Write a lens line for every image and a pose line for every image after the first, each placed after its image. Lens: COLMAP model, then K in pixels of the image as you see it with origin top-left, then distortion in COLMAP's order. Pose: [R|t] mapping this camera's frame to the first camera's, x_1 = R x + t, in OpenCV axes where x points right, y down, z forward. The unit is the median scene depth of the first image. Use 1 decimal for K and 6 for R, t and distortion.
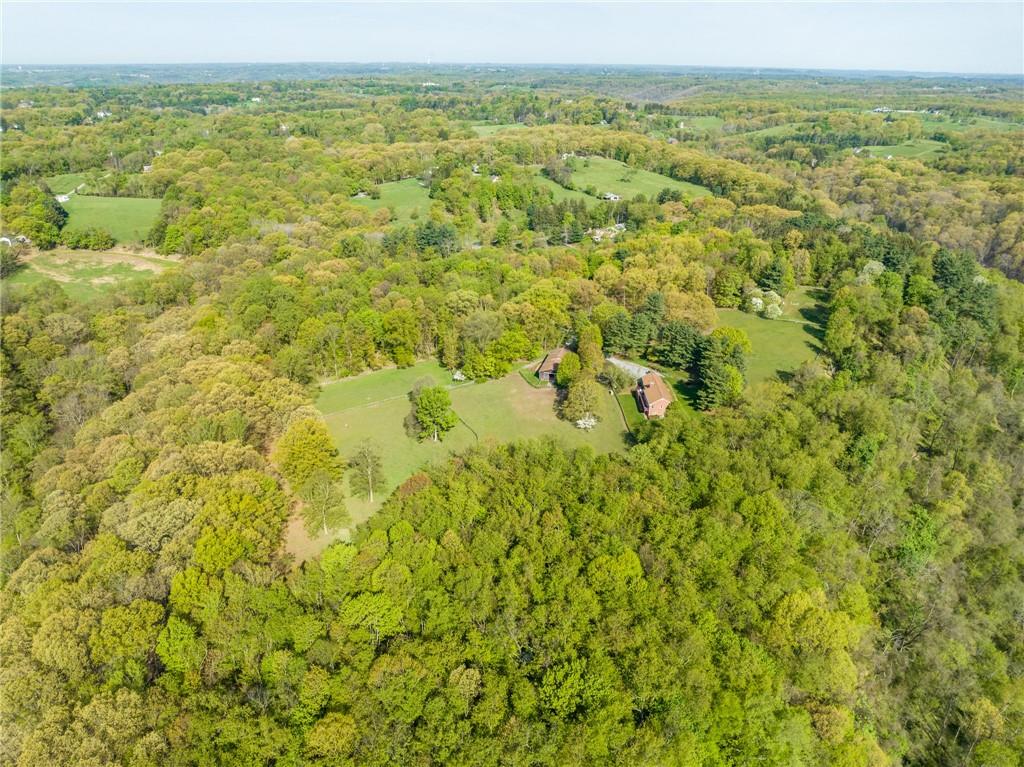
lens RADIAL K [[726.1, 0, 506.3], [0, 726.1, 386.3], [0, 0, 1]] dist [-0.034804, 0.003615]
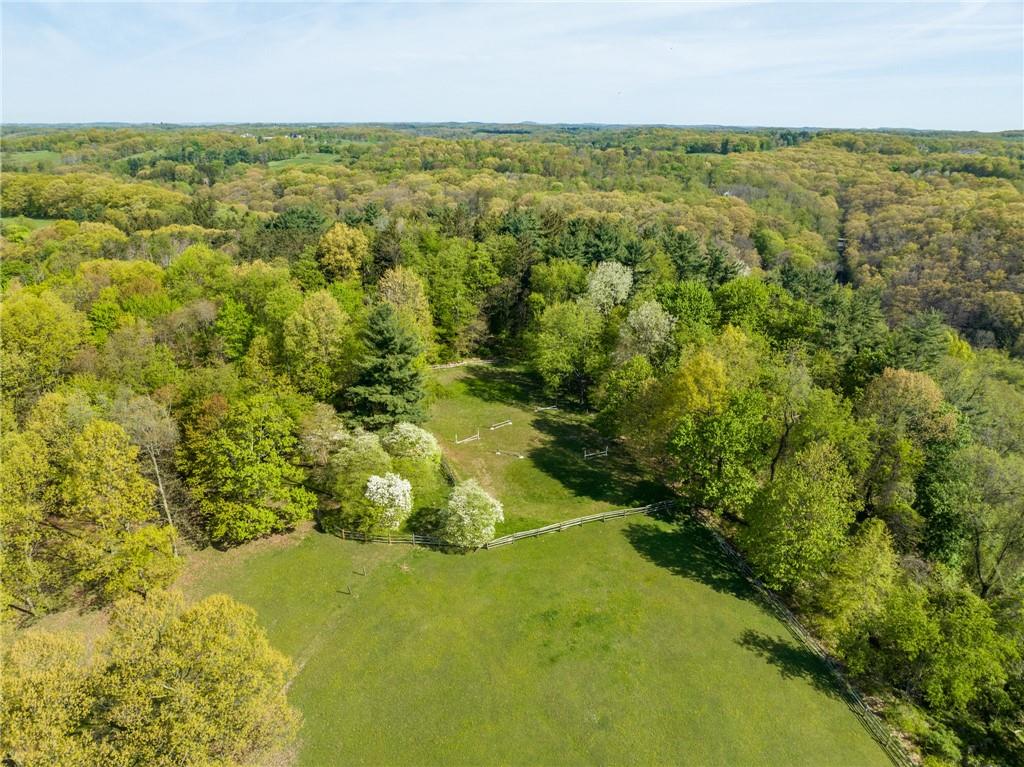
lens RADIAL K [[726.1, 0, 506.3], [0, 726.1, 386.3], [0, 0, 1]] dist [-0.034804, 0.003615]
pose [[0.686546, -0.256141, 0.680475, 0.183618], [0.300687, 0.952134, 0.055028, -0.129820], [-0.661998, 0.166831, 0.730702, 0.671873]]
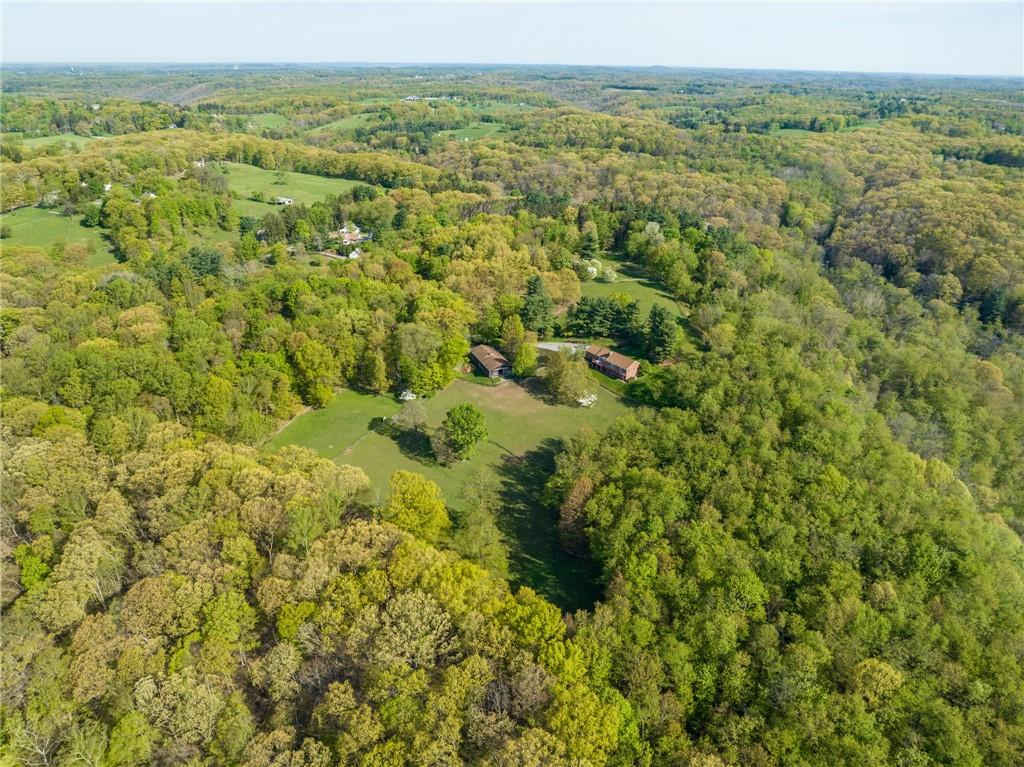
lens RADIAL K [[726.1, 0, 506.3], [0, 726.1, 386.3], [0, 0, 1]] dist [-0.034804, 0.003615]
pose [[0.795294, -0.250845, 0.551892, -0.375562], [0.247212, 0.965437, 0.082569, -0.057630], [-0.553529, 0.070768, 0.829818, 0.116440]]
